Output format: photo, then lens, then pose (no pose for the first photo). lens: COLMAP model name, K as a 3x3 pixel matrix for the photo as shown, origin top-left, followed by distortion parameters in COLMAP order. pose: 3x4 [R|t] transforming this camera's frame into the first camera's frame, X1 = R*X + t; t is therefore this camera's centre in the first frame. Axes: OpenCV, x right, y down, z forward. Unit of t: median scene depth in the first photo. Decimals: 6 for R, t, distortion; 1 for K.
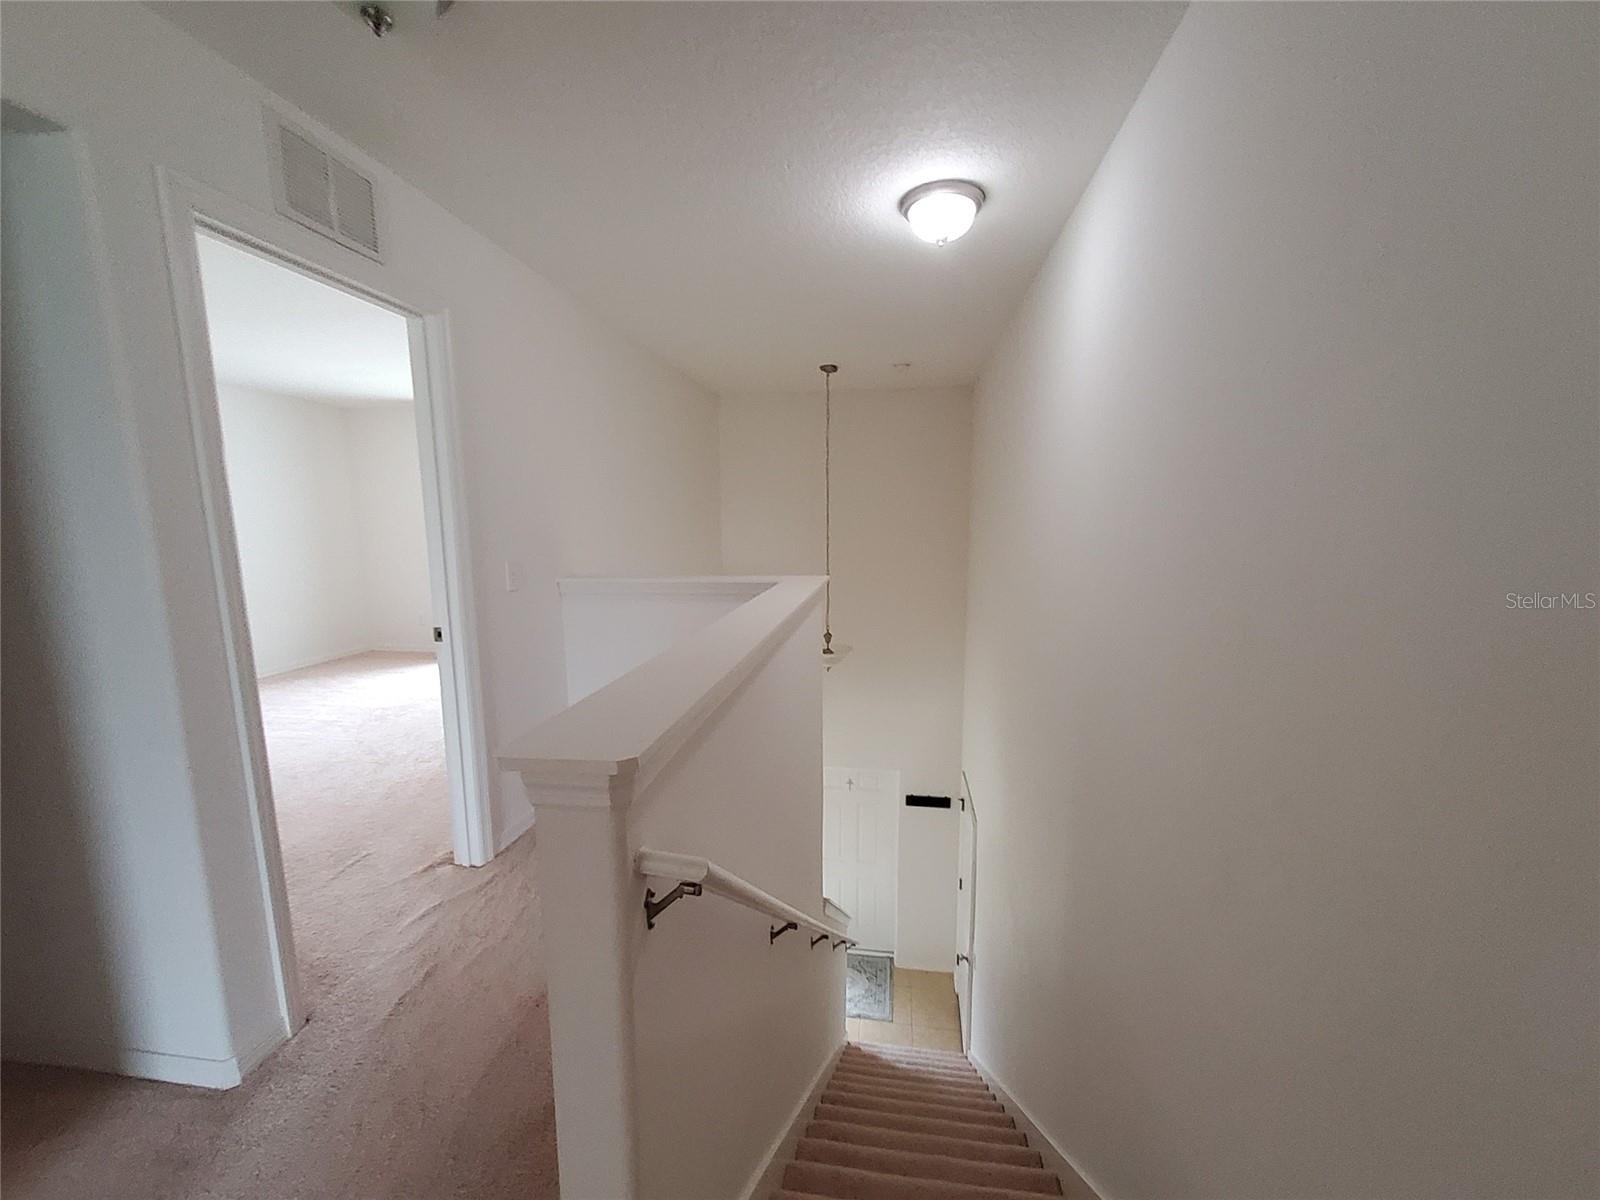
lens RADIAL K [[630.0, 0, 802.4], [0, 630.0, 610.3], [0, 0, 1]] dist [0.016105, -0.004912]
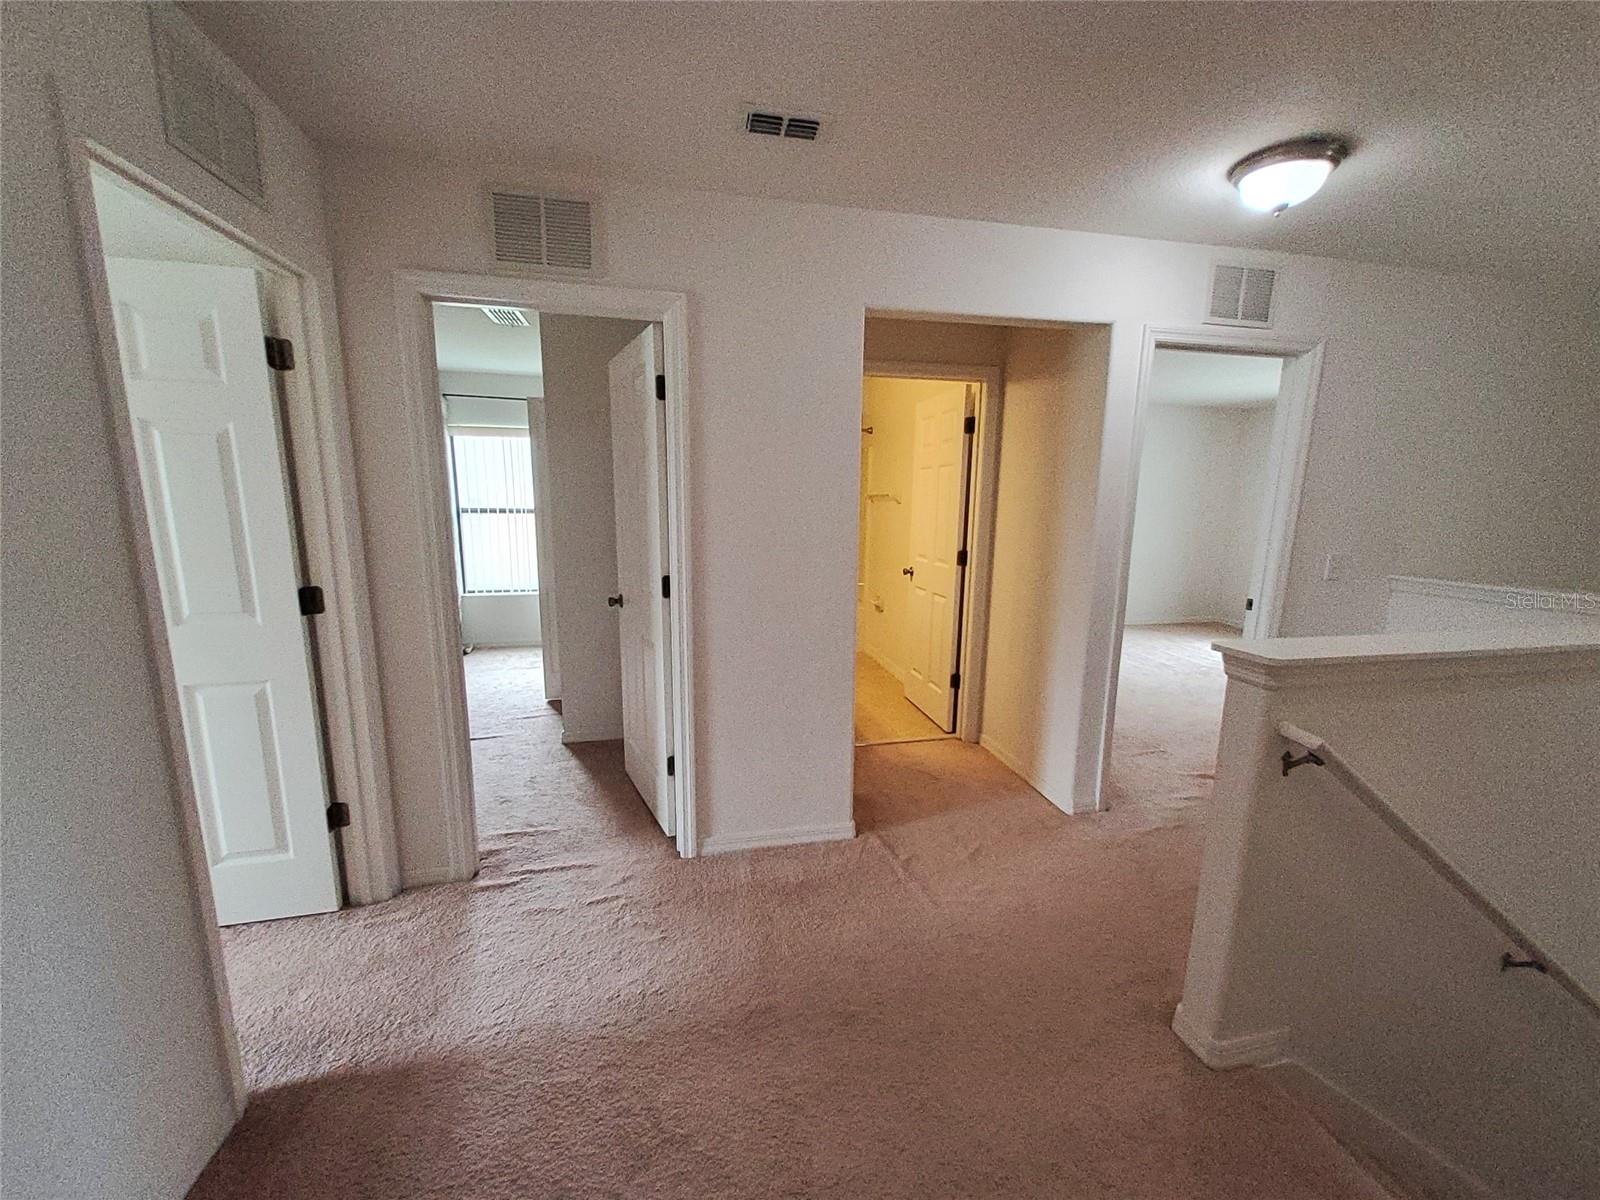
lens RADIAL K [[630.0, 0, 802.4], [0, 630.0, 610.3], [0, 0, 1]] dist [0.016105, -0.004912]
pose [[0.355930, 0.180925, -0.916832, 0.381461], [-0.149348, 0.979483, 0.135309, 0.015768], [0.922502, 0.088766, 0.375648, -0.426586]]
